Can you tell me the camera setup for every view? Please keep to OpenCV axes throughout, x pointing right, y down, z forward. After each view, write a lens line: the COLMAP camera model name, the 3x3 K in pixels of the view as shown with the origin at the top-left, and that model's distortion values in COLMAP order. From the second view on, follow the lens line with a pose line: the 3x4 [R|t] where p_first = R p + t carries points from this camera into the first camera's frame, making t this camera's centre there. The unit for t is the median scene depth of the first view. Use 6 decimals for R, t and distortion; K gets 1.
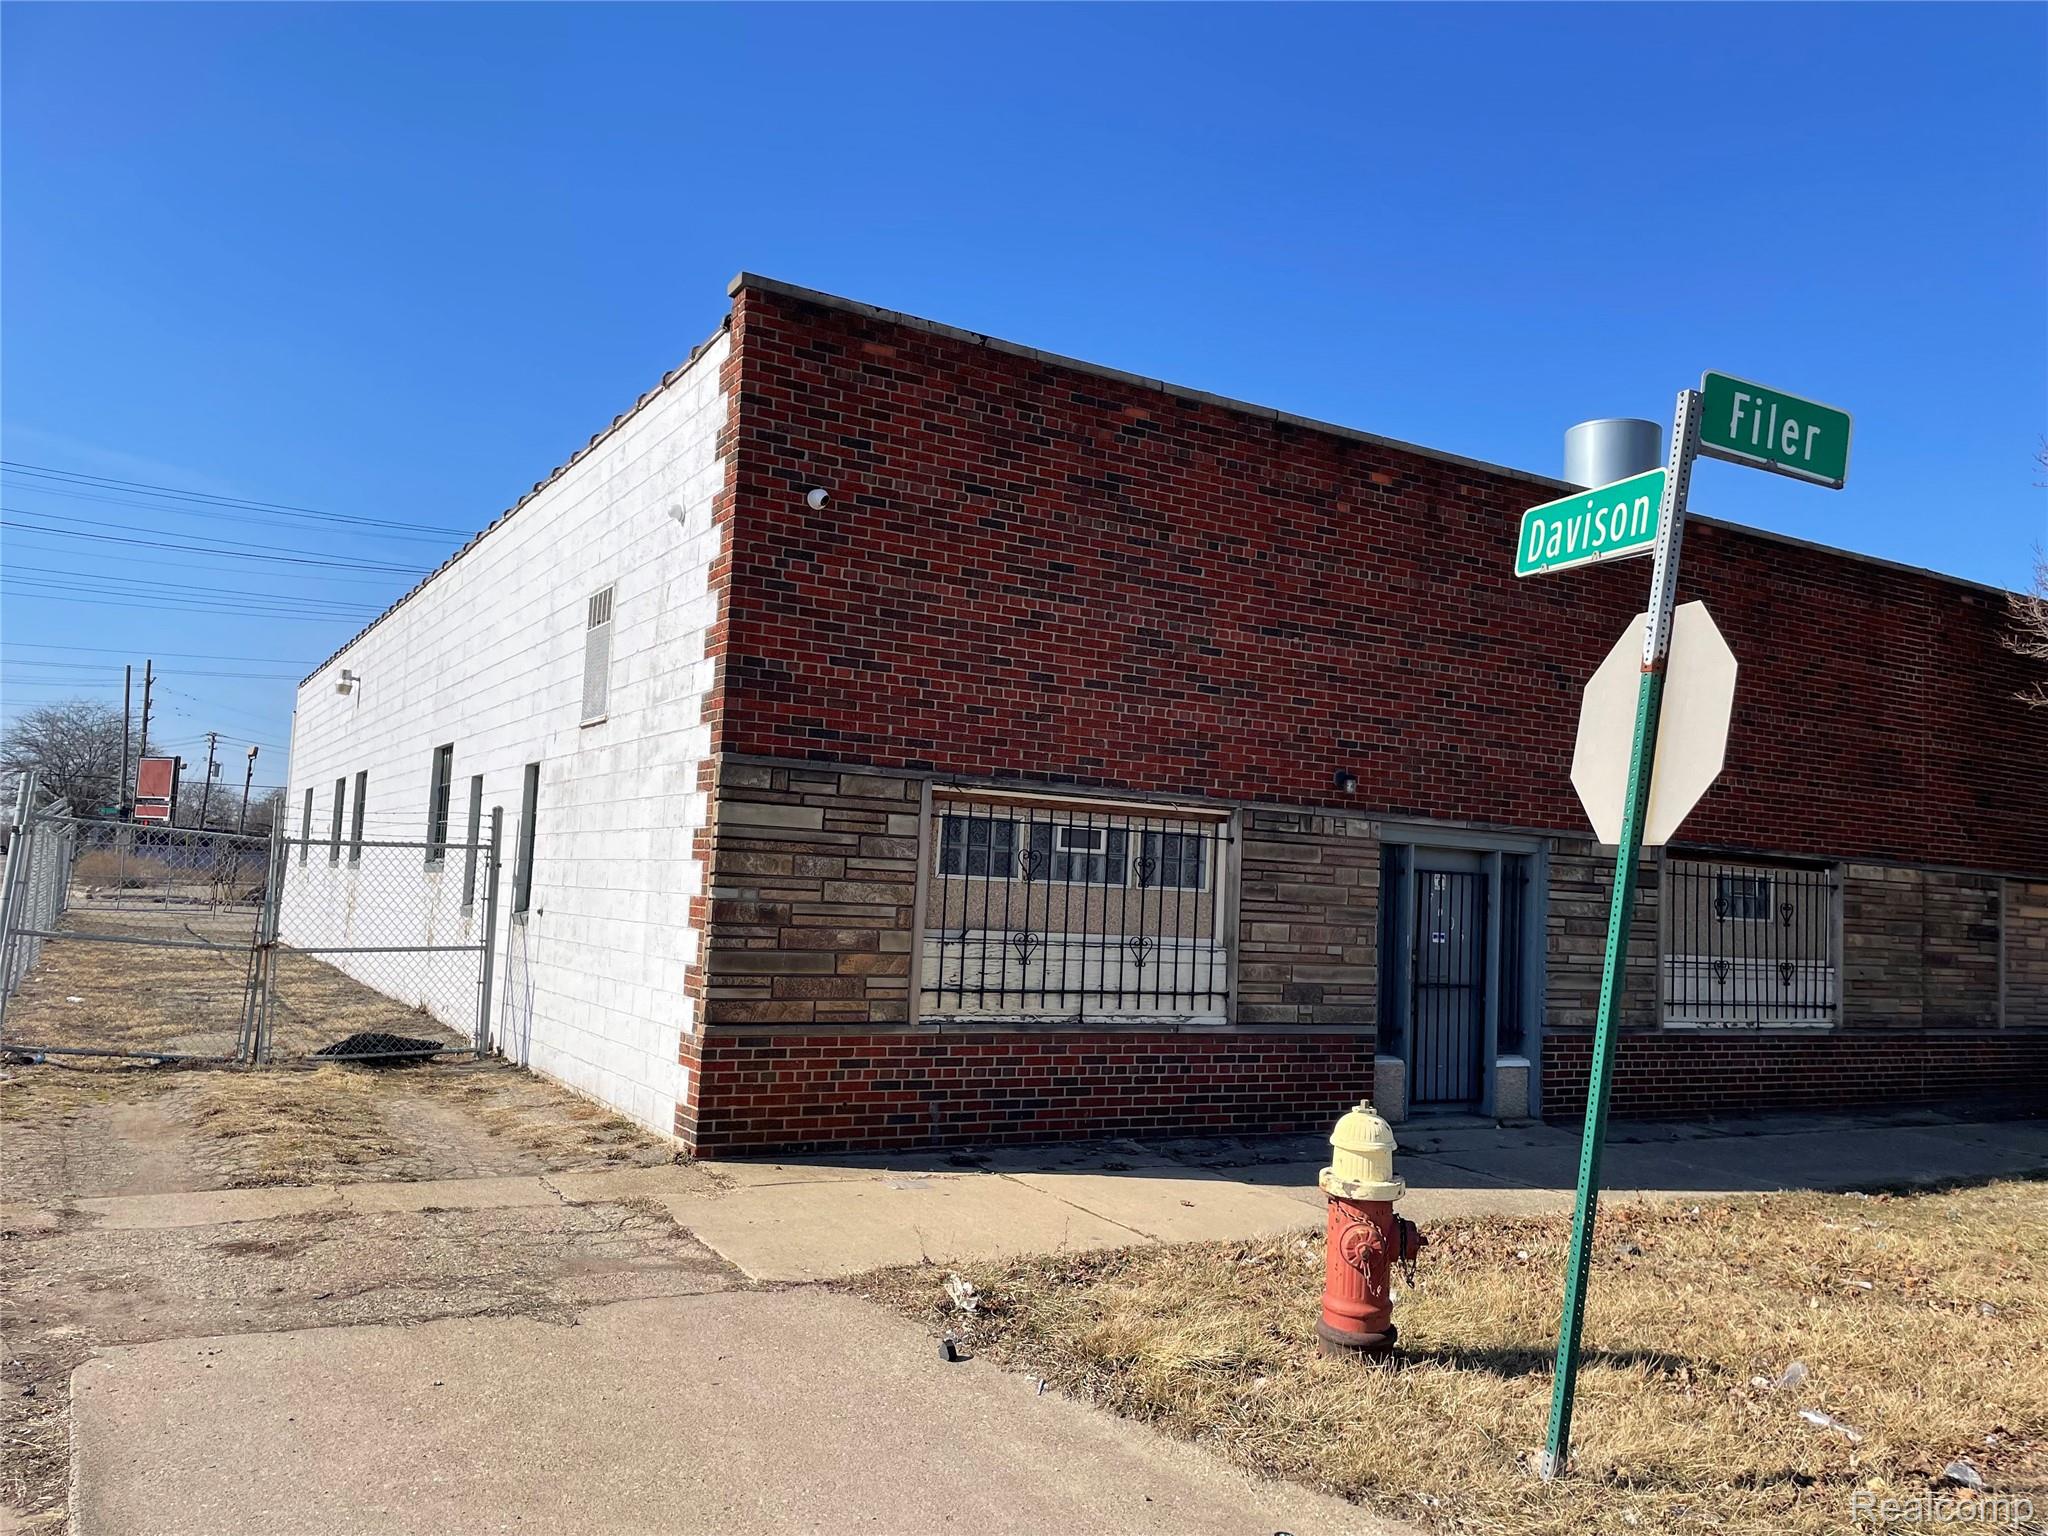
lens RADIAL K [[1536.3, 0, 1037.5], [0, 1536.3, 781.5], [0, 0, 1]] dist [0.096041, -0.125390]
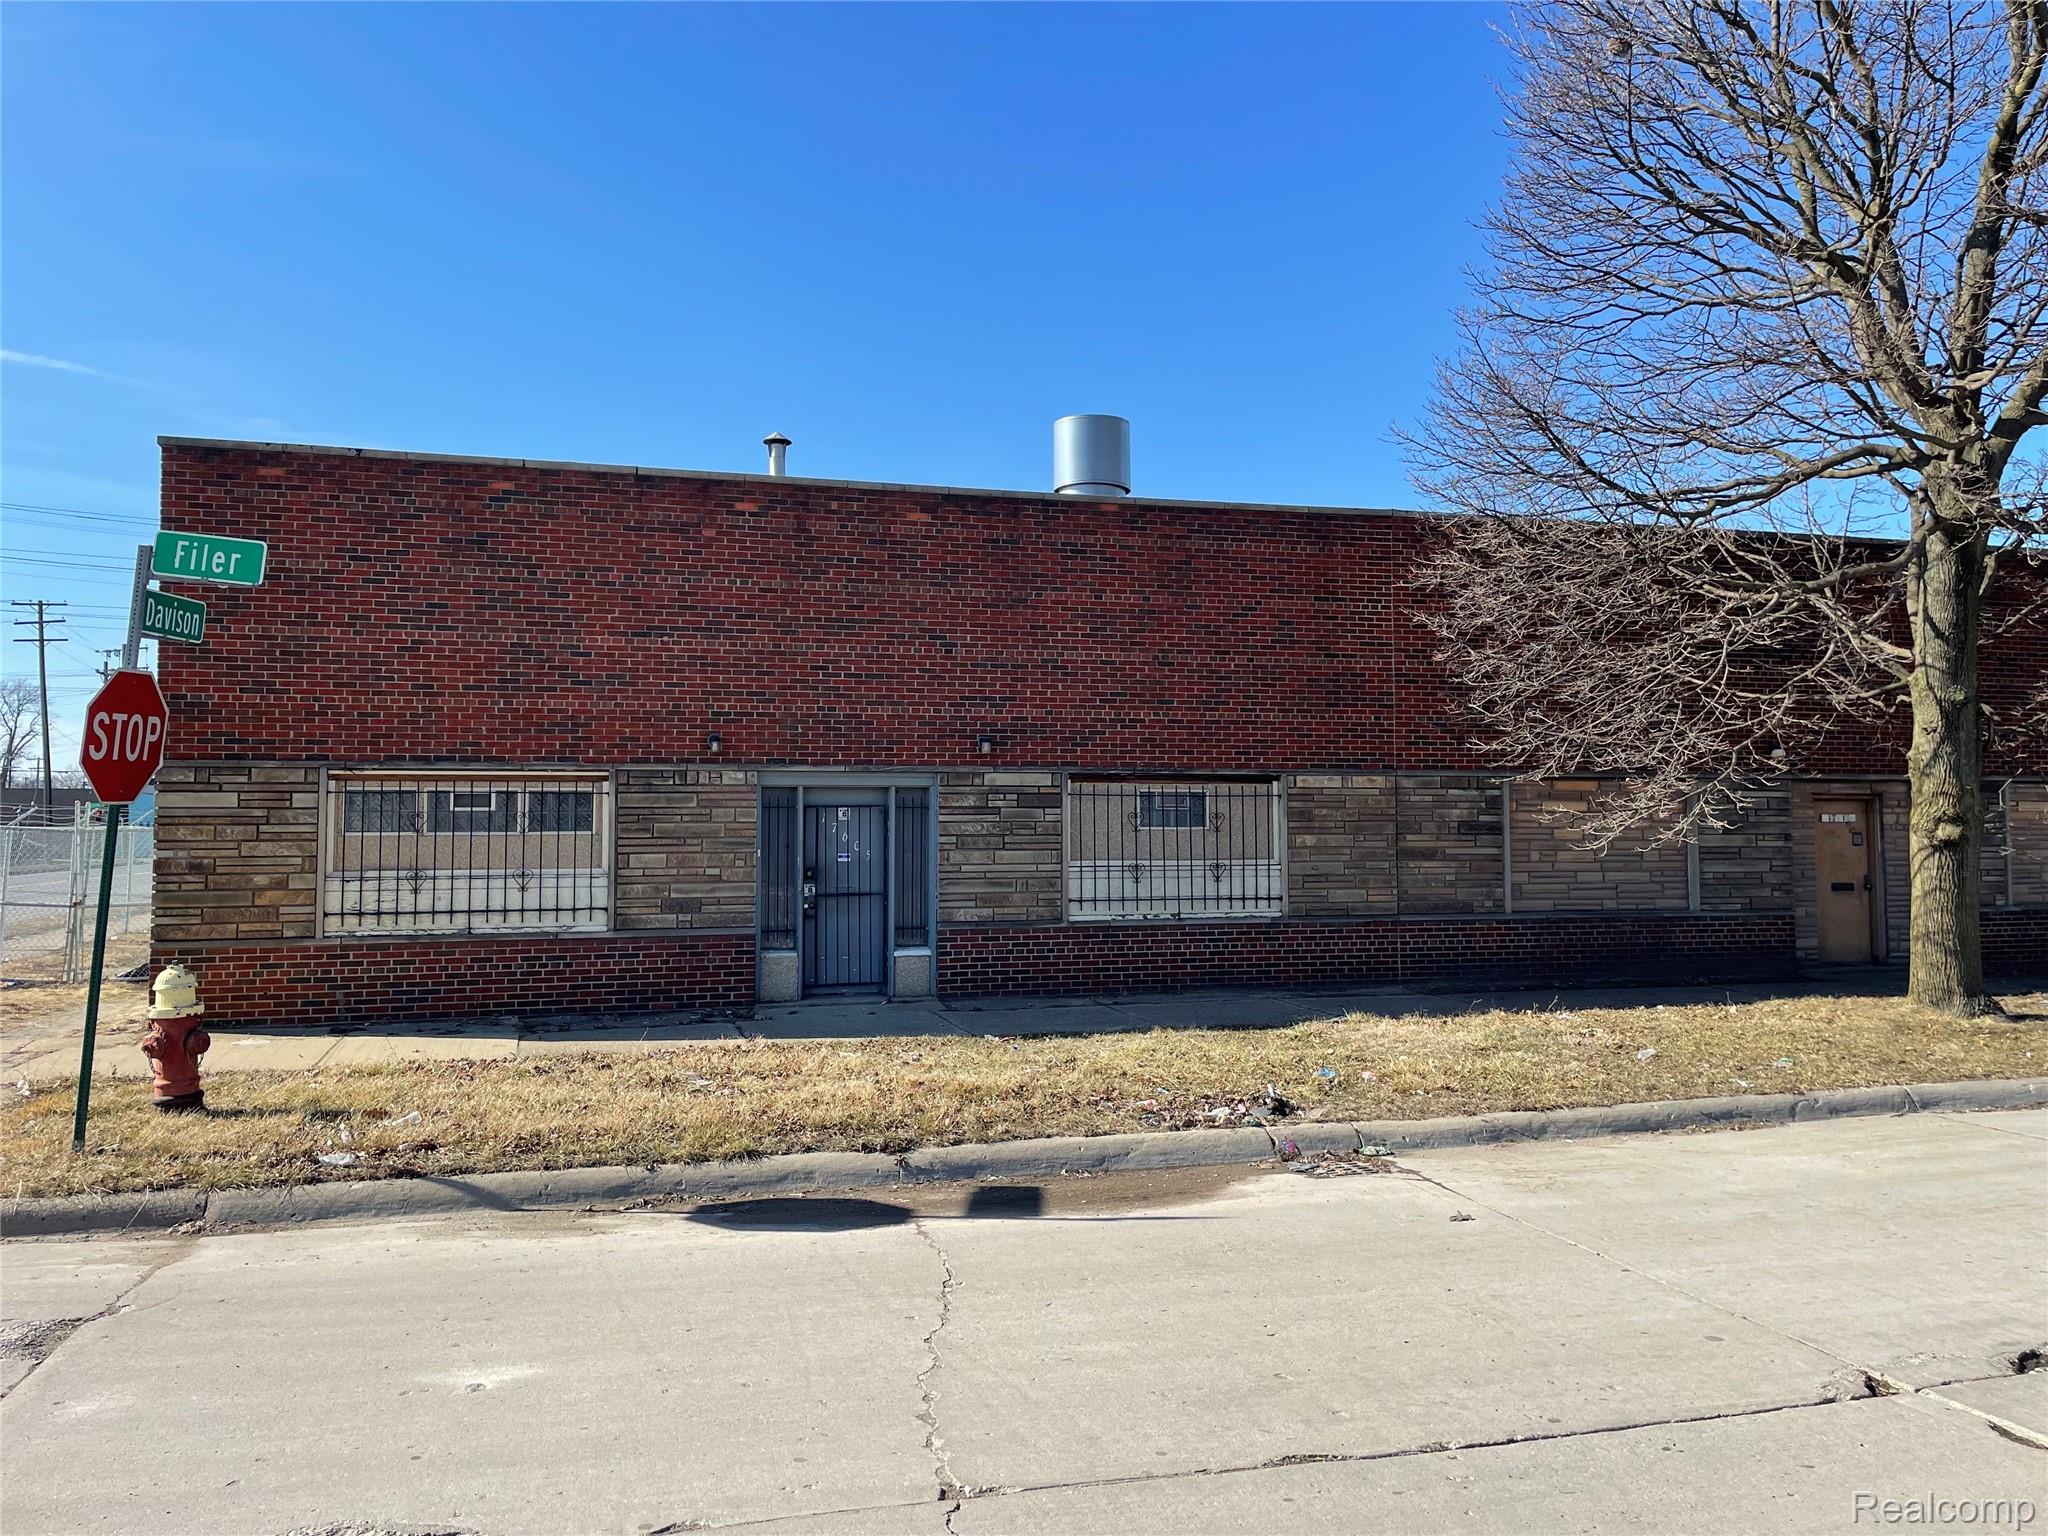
lens RADIAL K [[1536.3, 0, 1033.1], [0, 1536.3, 746.7], [0, 0, 1]] dist [0.096041, -0.125390]
pose [[0.967563, -0.066682, -0.243672, 0.867968], [0.069620, 0.997568, 0.003454, 0.019709], [0.242849, -0.020307, 0.969852, -0.228064]]
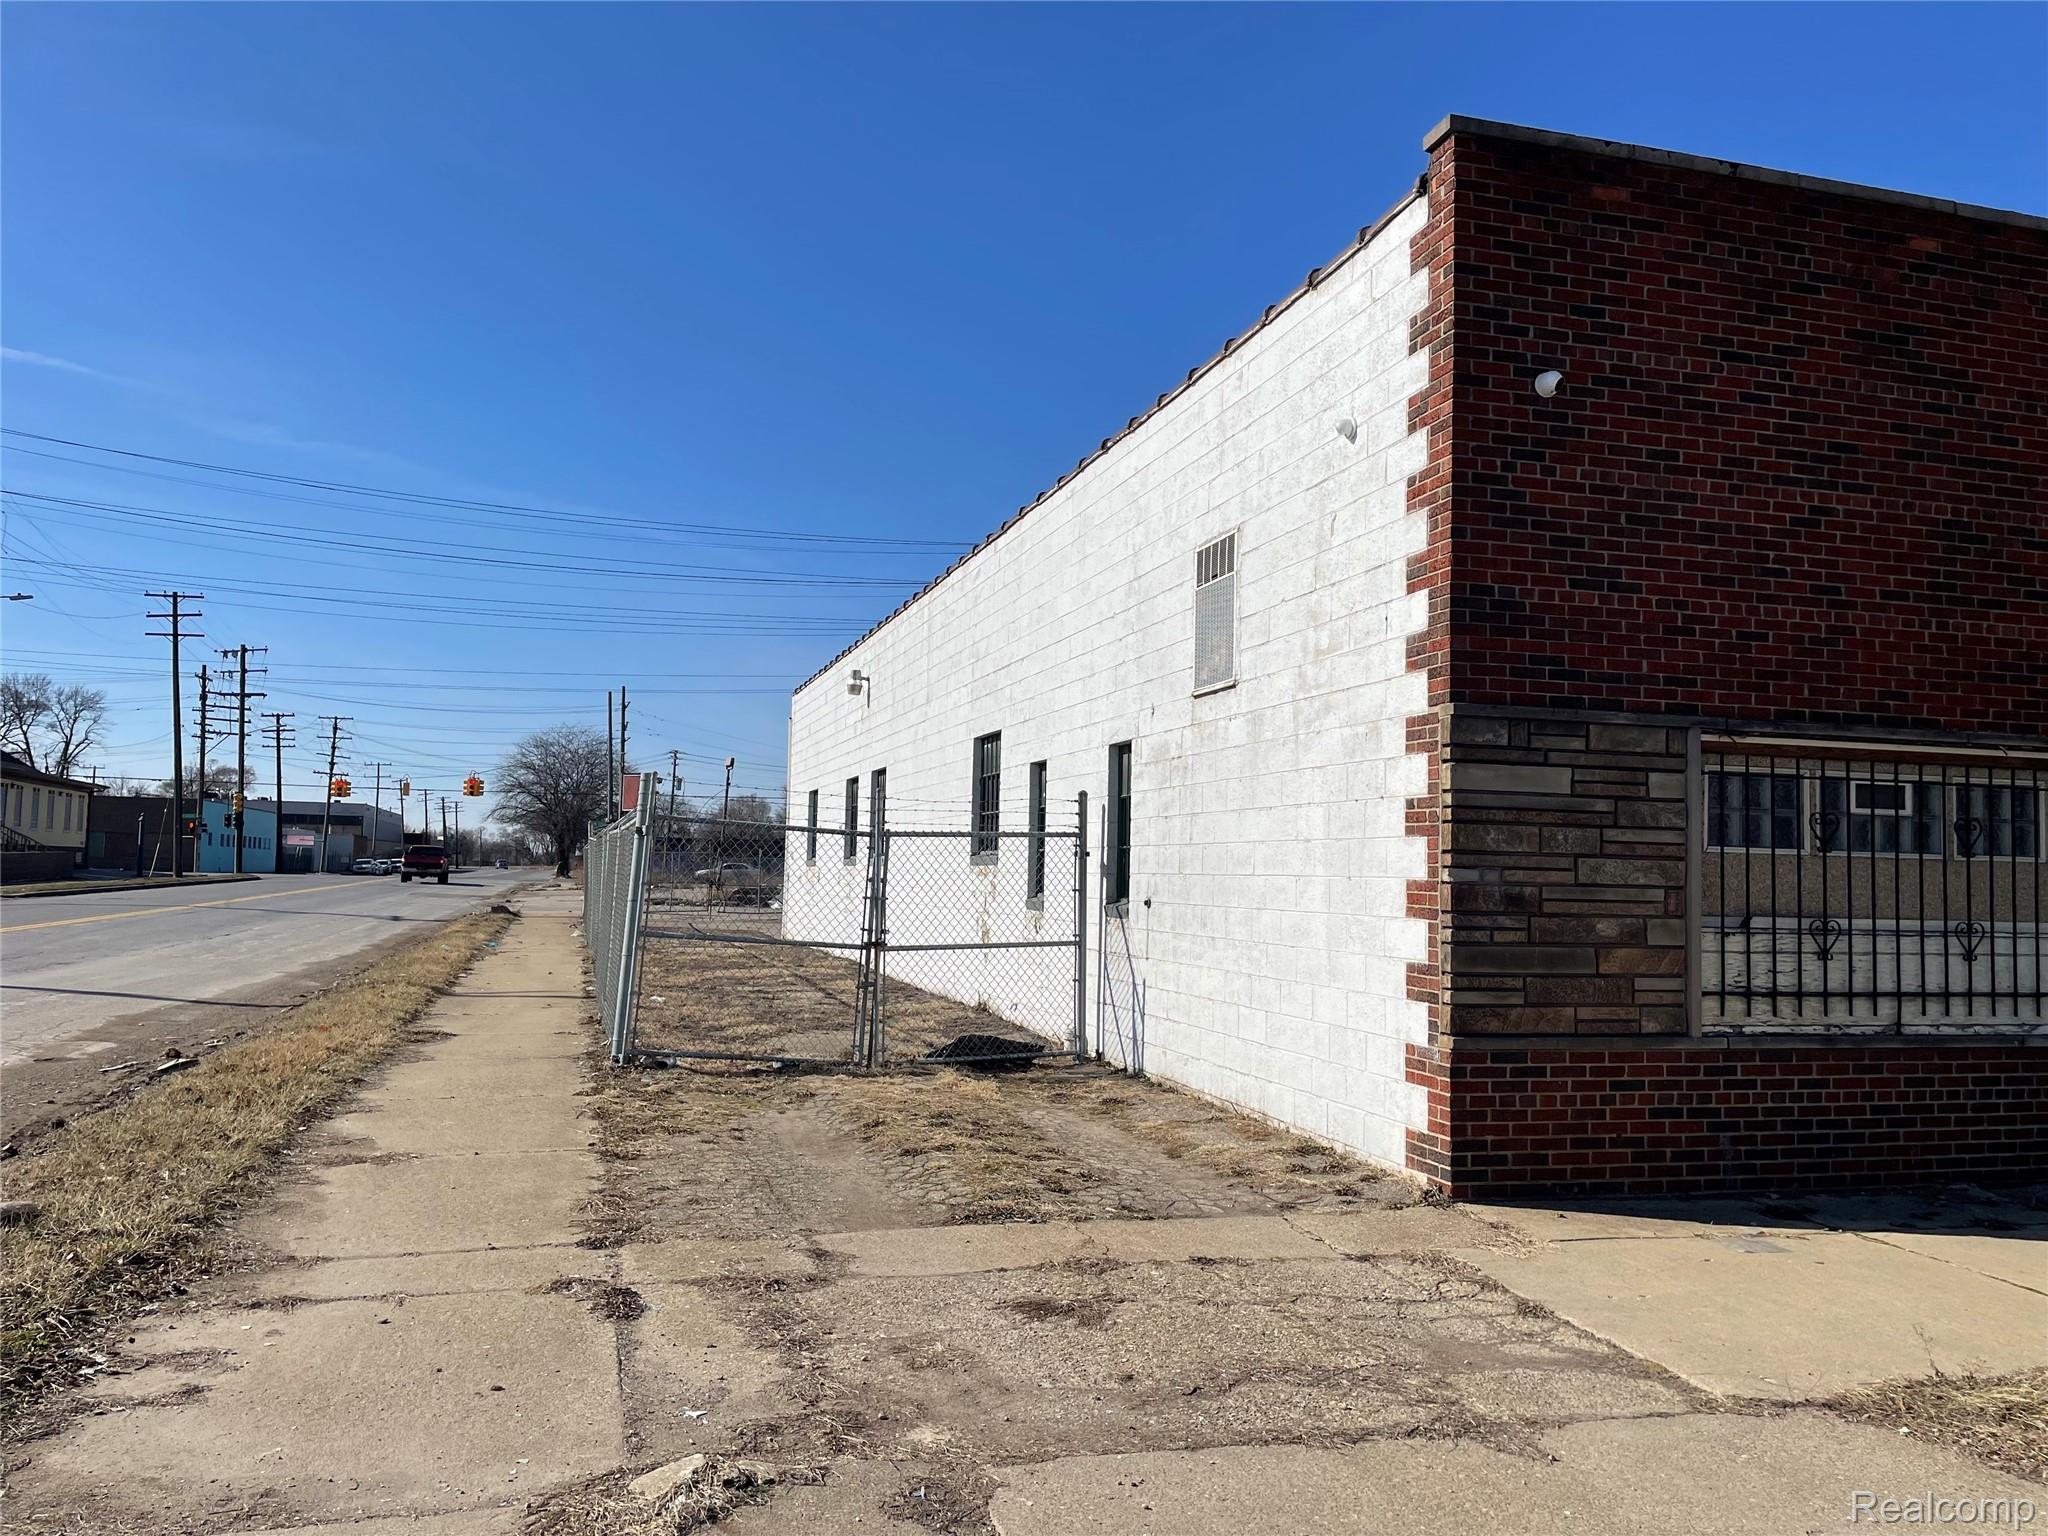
lens RADIAL K [[1536.3, 0, 1028.7], [0, 1536.3, 778.8], [0, 0, 1]] dist [0.096041, -0.125390]
pose [[0.967092, -0.041363, -0.251042, -0.191306], [0.042392, 0.999100, -0.001310, 0.011299], [0.250870, -0.009375, 0.967975, 0.131901]]
